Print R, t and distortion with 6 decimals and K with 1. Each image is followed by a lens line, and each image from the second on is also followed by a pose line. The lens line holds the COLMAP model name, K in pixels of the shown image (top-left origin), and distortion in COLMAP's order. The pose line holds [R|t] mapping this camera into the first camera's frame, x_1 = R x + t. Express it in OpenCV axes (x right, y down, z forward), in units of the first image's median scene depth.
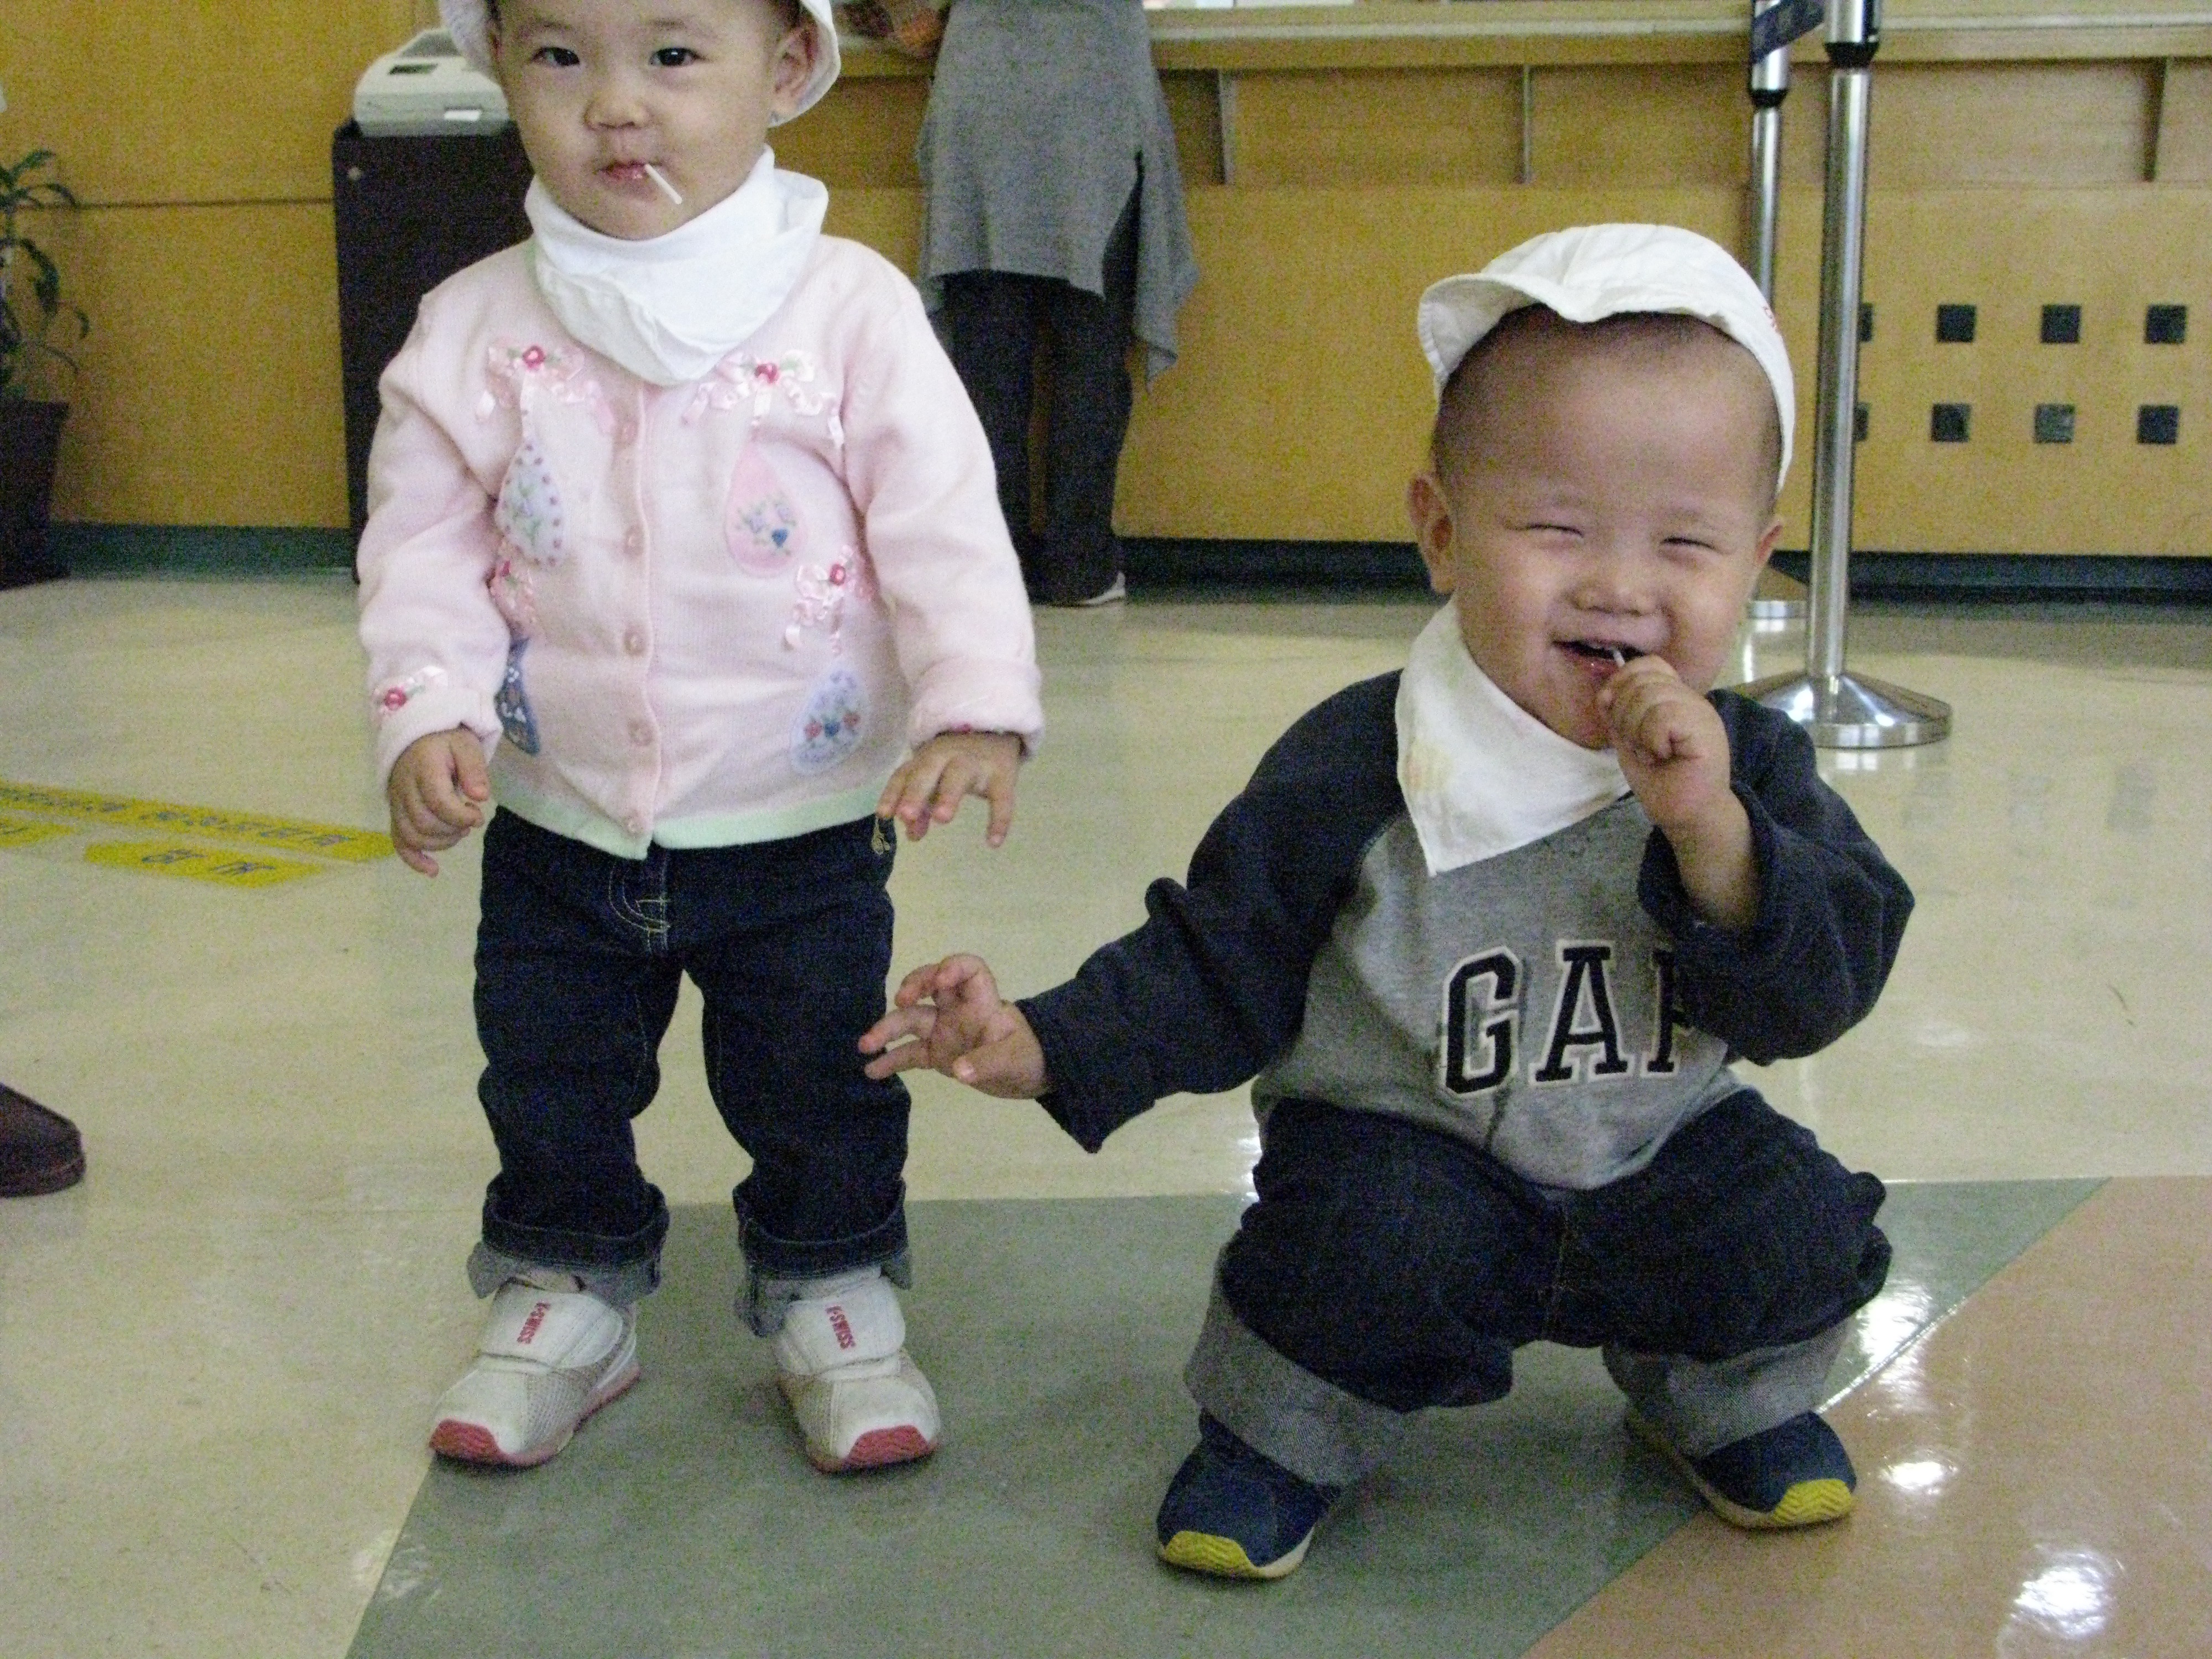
lens RADIAL K [[3010.1, 0, 1071.8], [0, 3010.1, 791.5], [0, 0, 1]] dist [-0.021189, 0.000000]
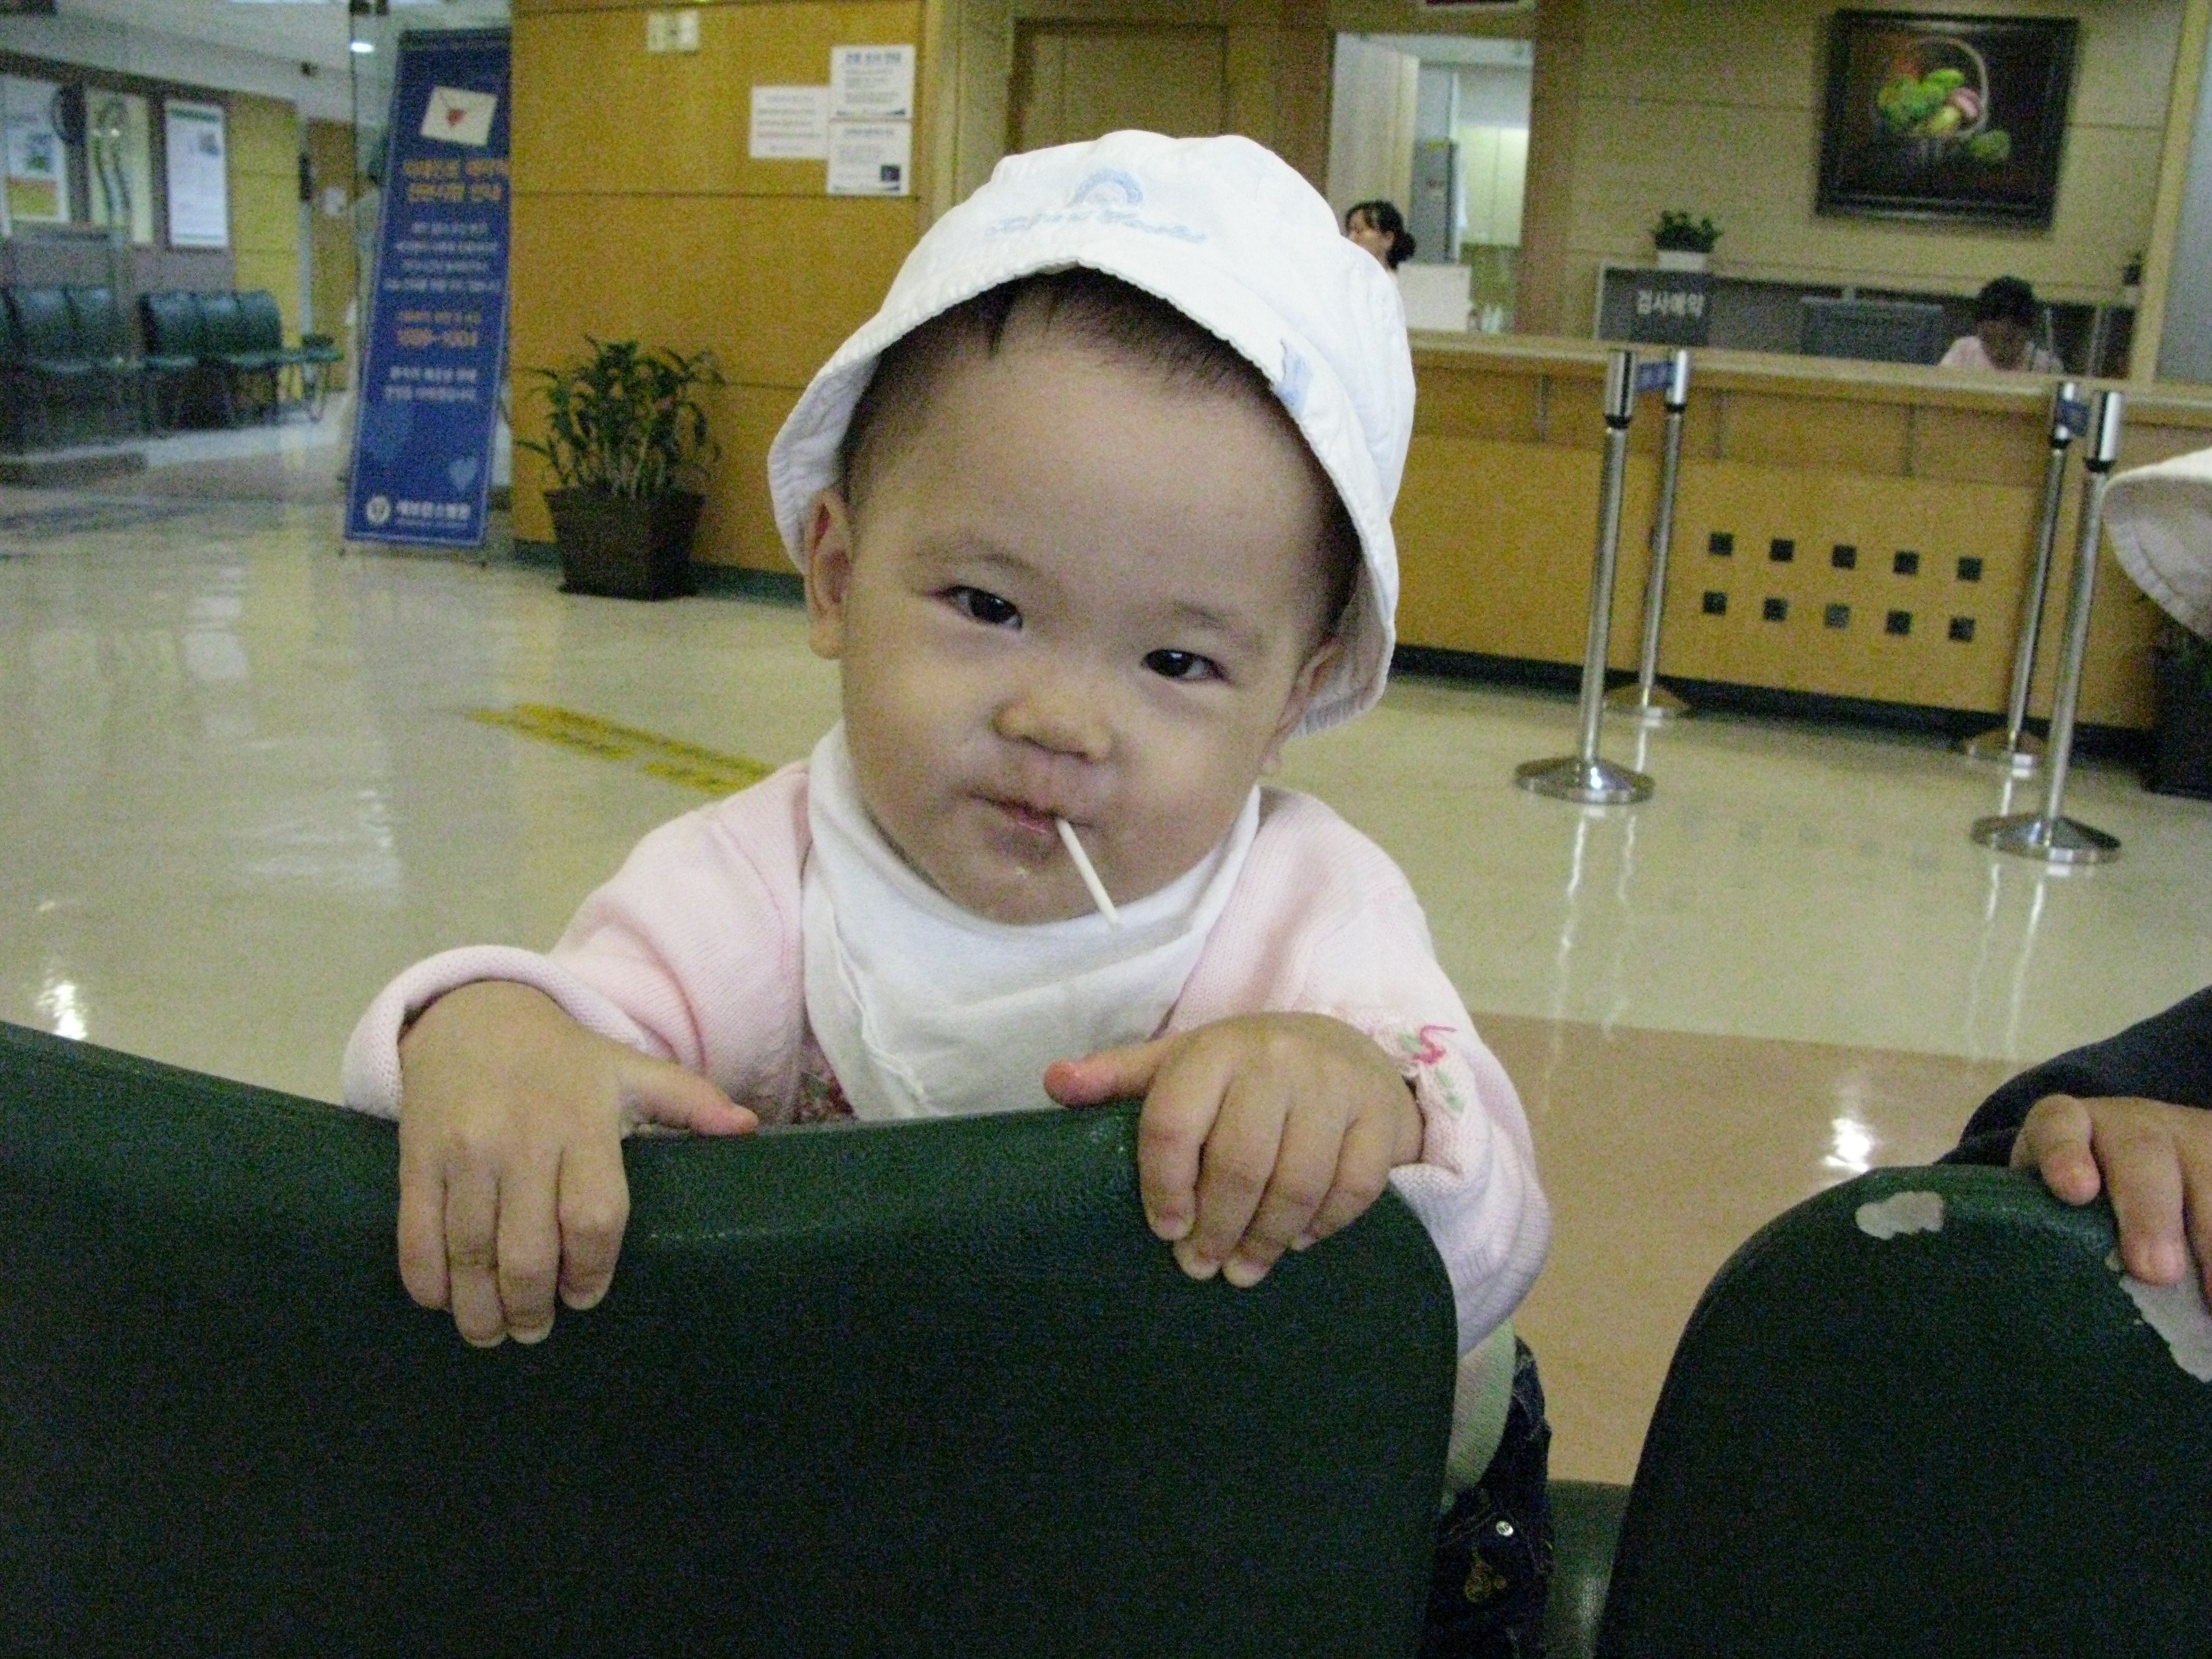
lens RADIAL K [[2347.2, 0, 1104.4], [0, 2347.2, 780.0], [0, 0, 1]] dist [-0.117456, 0.000000]
pose [[0.979339, 0.097039, -0.177420, 0.173237], [-0.094511, 0.995266, 0.022664, -0.024606], [0.178779, -0.005427, 0.983874, -0.333703]]
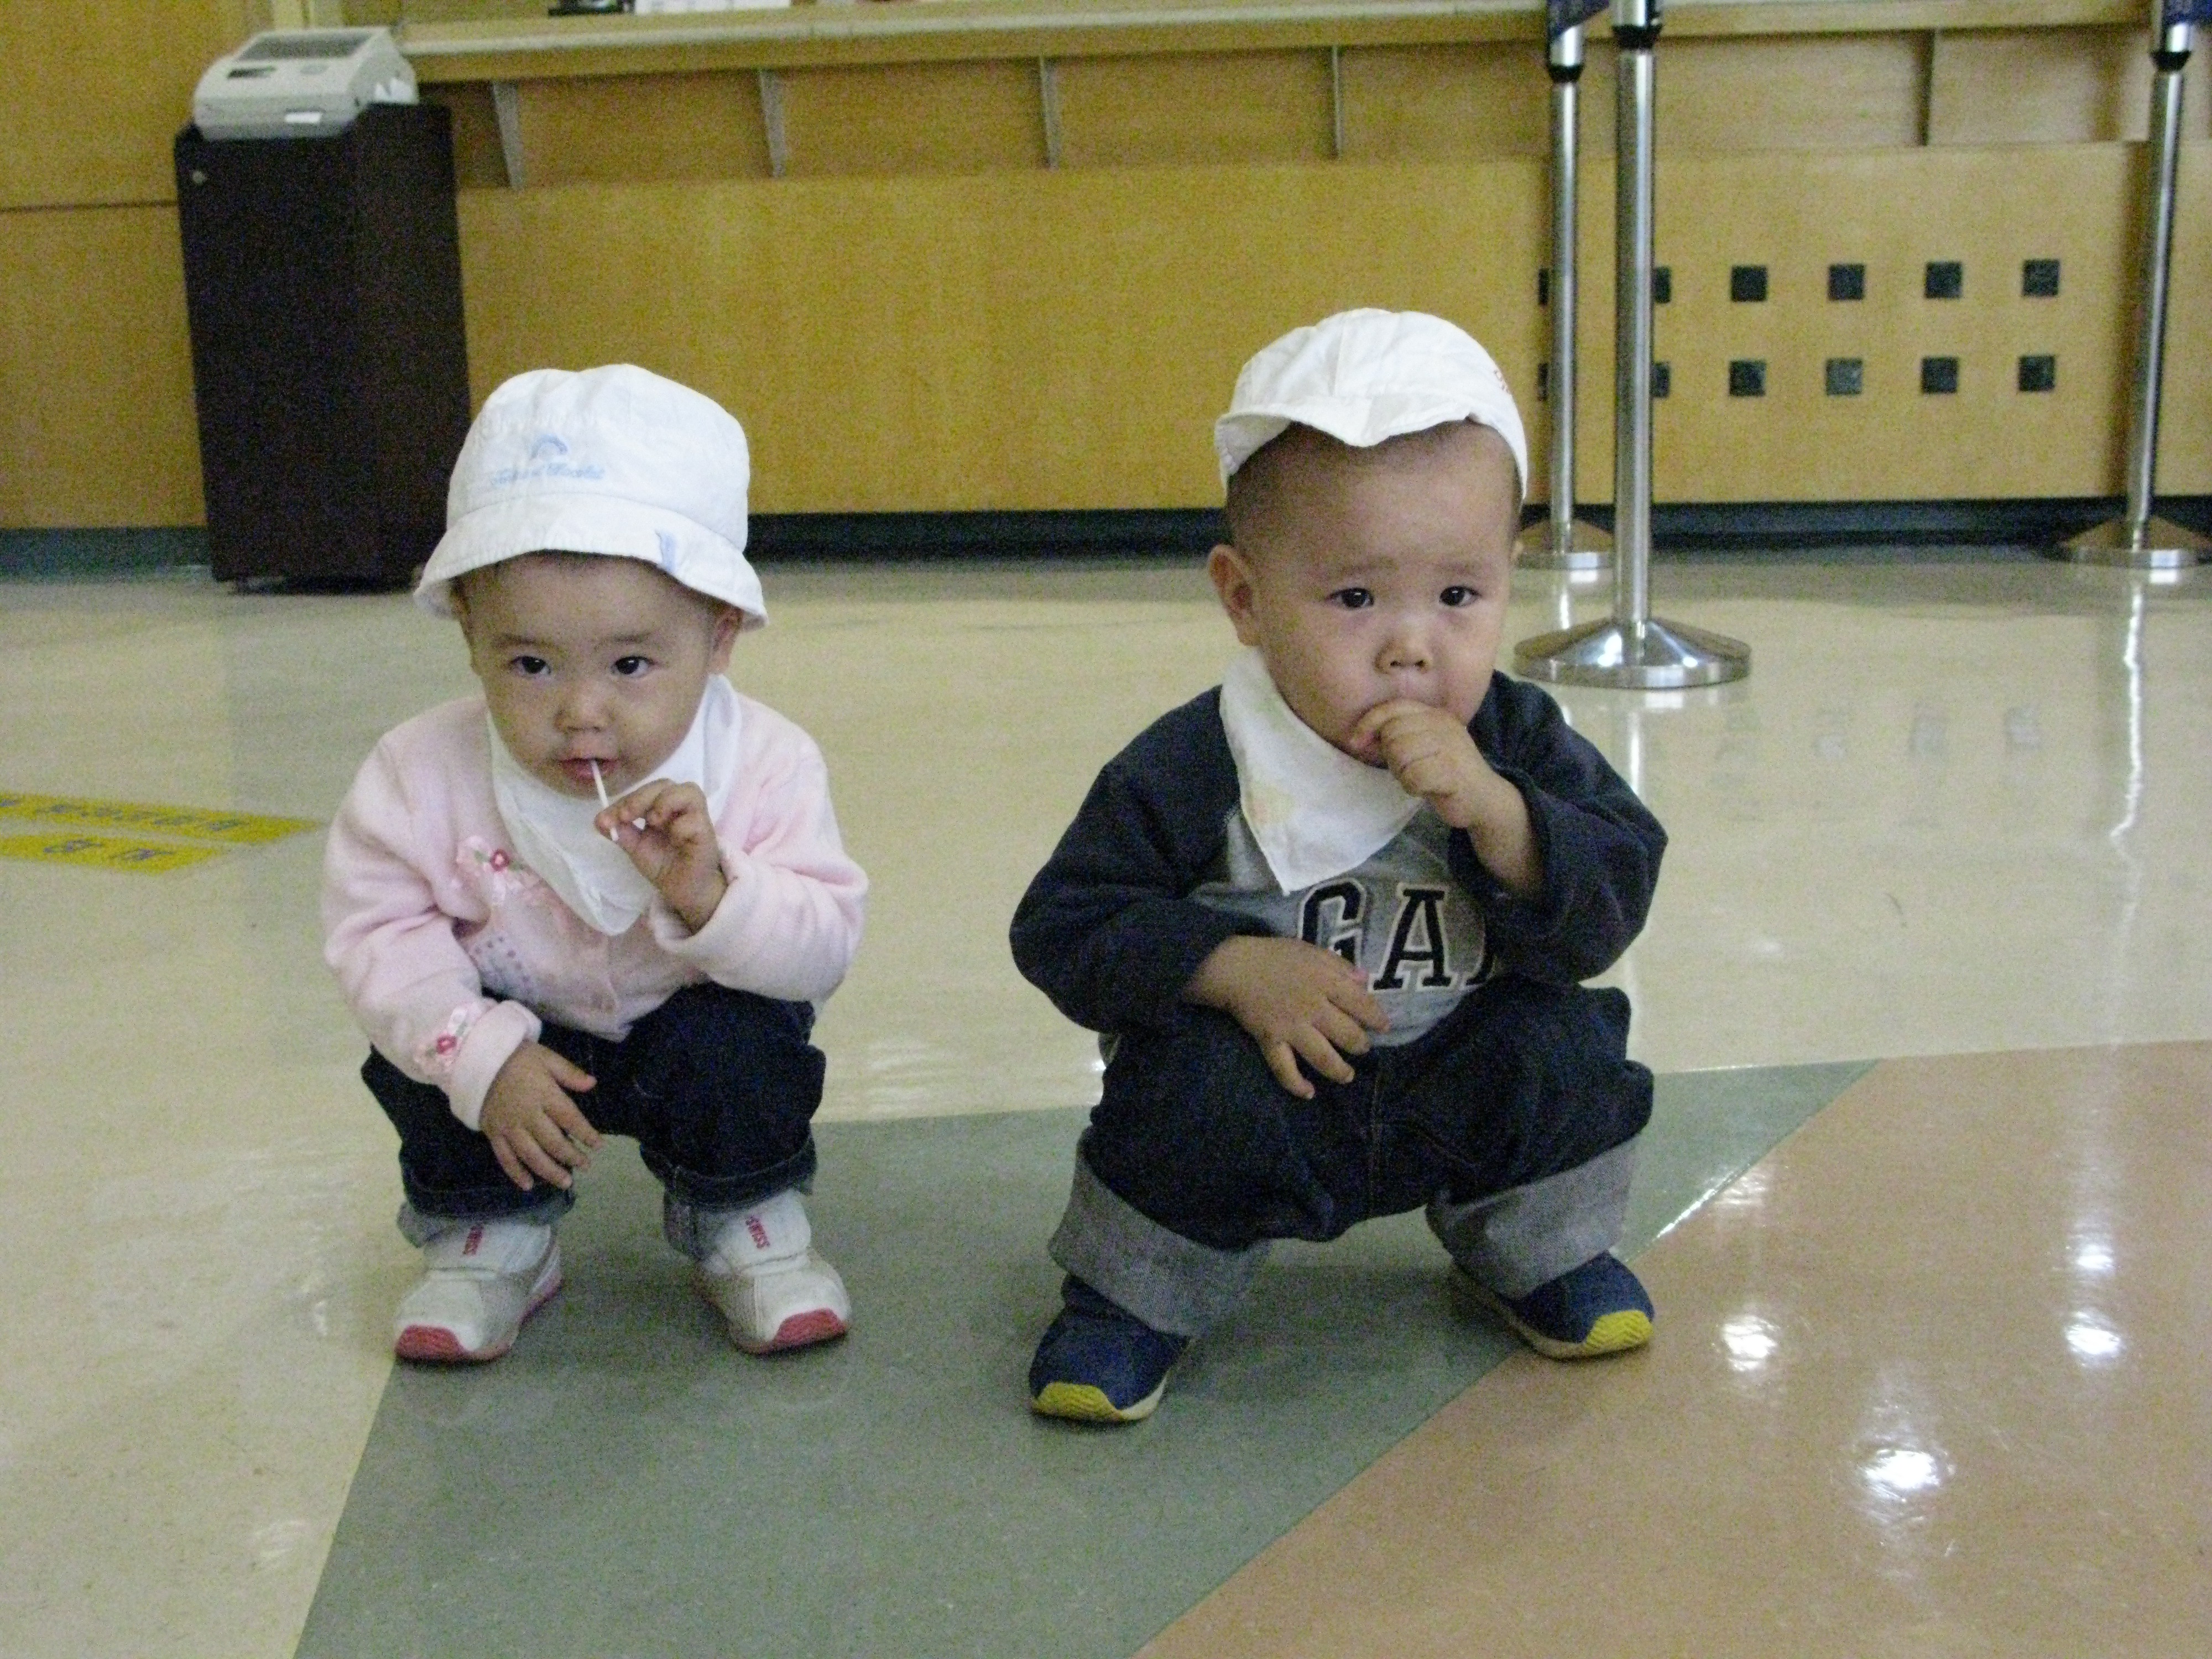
lens RADIAL K [[3010.1, 0, 1111.1], [0, 3010.1, 838.9], [0, 0, 1]] dist [-0.021189, 0.000000]
pose [[0.997132, -0.037890, 0.065518, -0.005405], [0.036277, 0.999013, 0.025637, 0.003662], [-0.066424, -0.023187, 0.997522, -0.043190]]
